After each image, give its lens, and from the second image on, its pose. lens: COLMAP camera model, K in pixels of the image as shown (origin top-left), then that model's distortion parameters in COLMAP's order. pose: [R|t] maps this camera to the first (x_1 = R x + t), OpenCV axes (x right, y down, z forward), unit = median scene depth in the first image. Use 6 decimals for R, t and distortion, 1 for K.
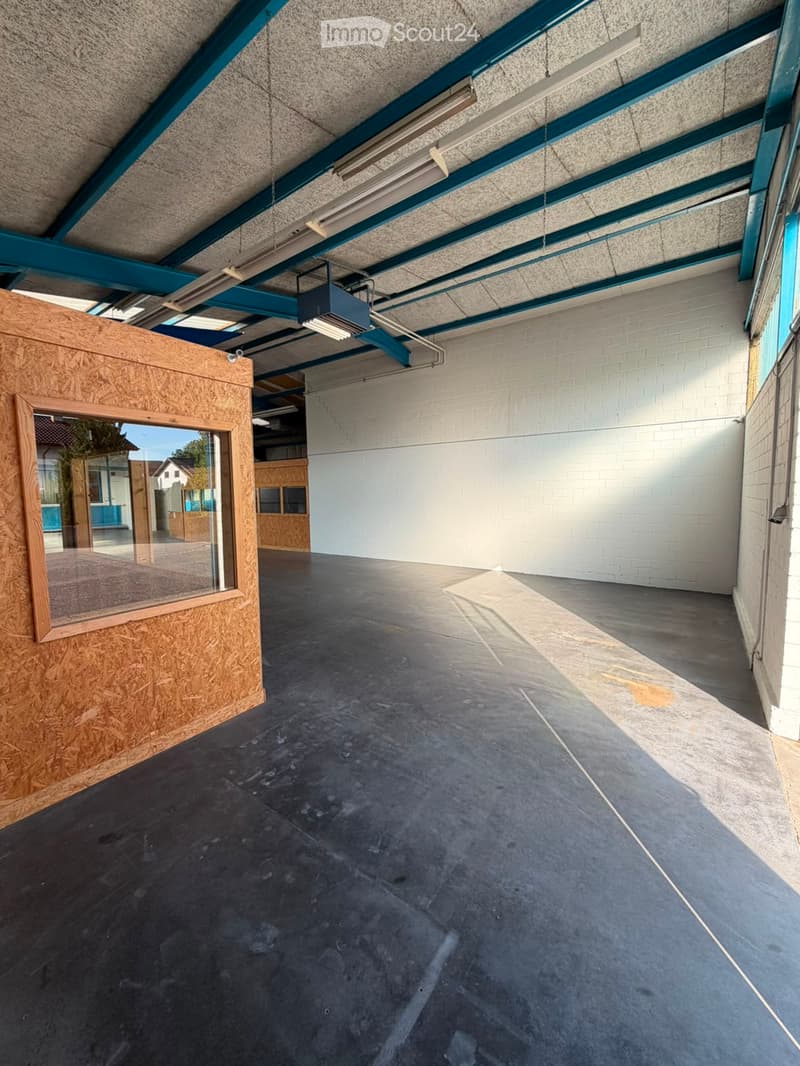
lens RADIAL K [[422.9, 0, 396.0], [0, 422.9, 526.8], [0, 0, 1]] dist [-0.000199, 0.000014]
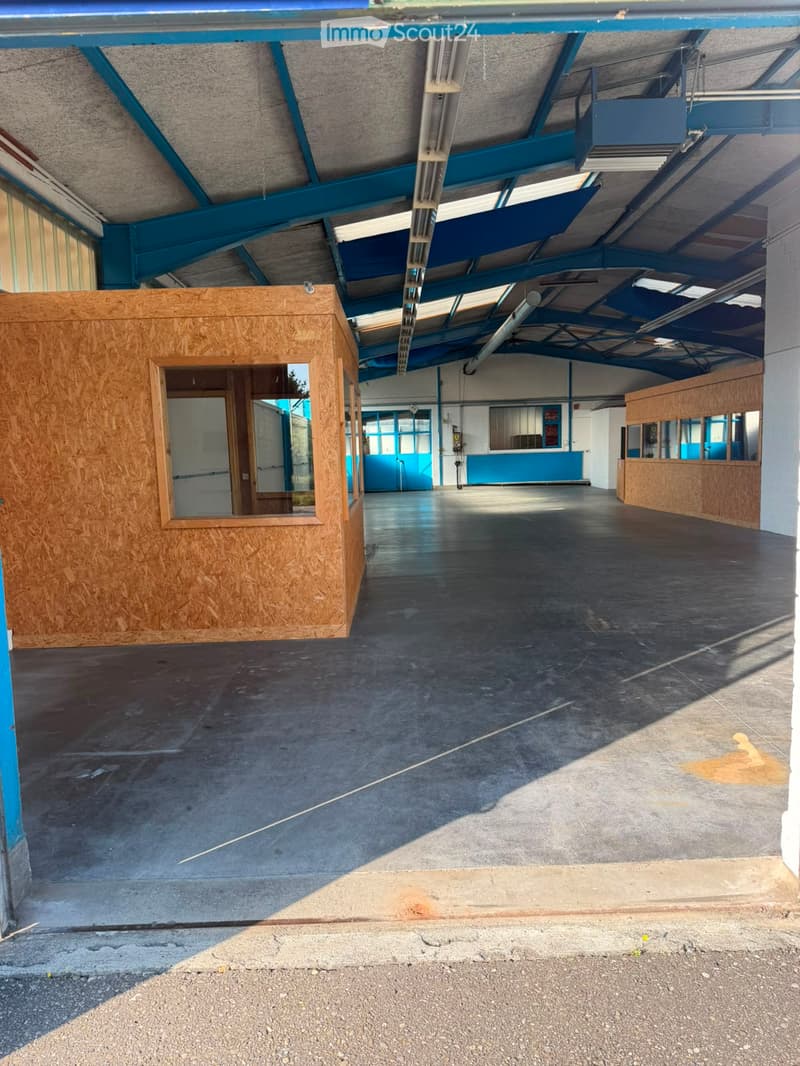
lens RADIAL K [[740.5, 0, 400.0], [0, 740.5, 533.0], [0, 0, 1]] dist [0.170573, -0.352951]
pose [[0.592004, 0.084575, -0.801485, 1.180588], [-0.042902, 0.996376, 0.073452, 0.043824], [0.804792, -0.009099, 0.593487, 0.081881]]
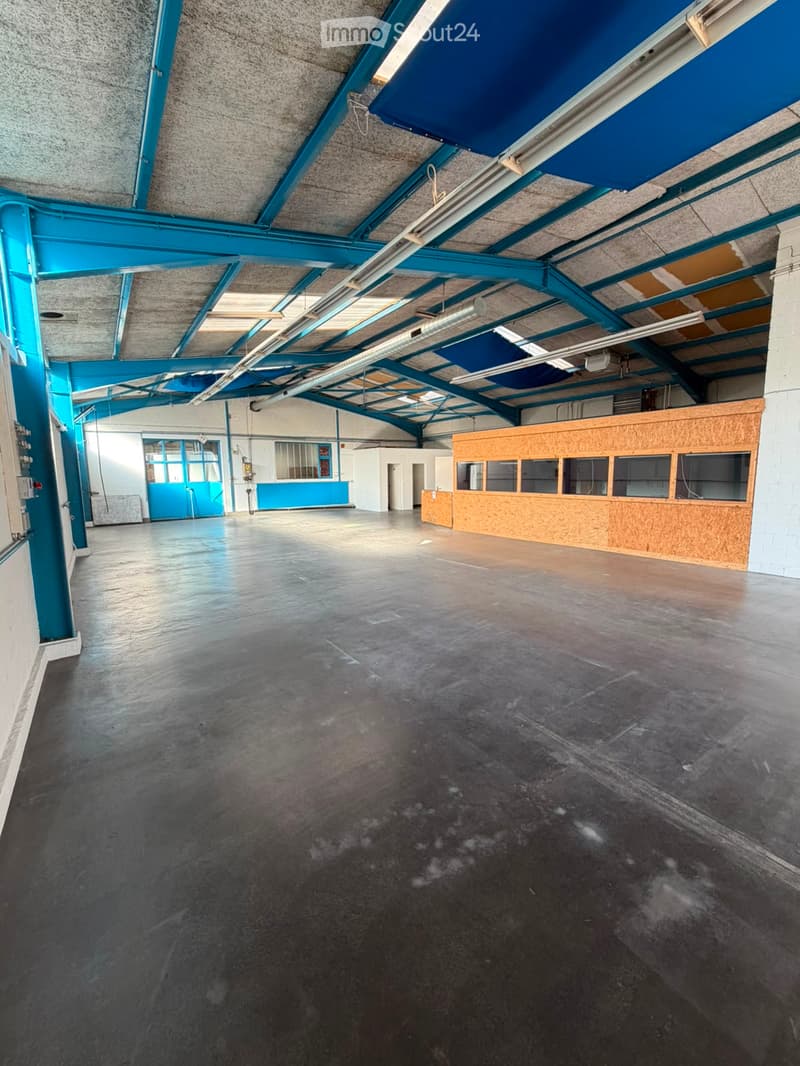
lens RADIAL K [[422.7, 0, 397.2], [0, 422.7, 521.9], [0, 0, 1]] dist [-0.000886, -0.000156]
pose [[0.944751, 0.040559, -0.325271, -1.698464], [-0.026319, 0.998498, 0.048062, -0.069189], [0.326732, -0.036845, 0.944399, 1.218072]]
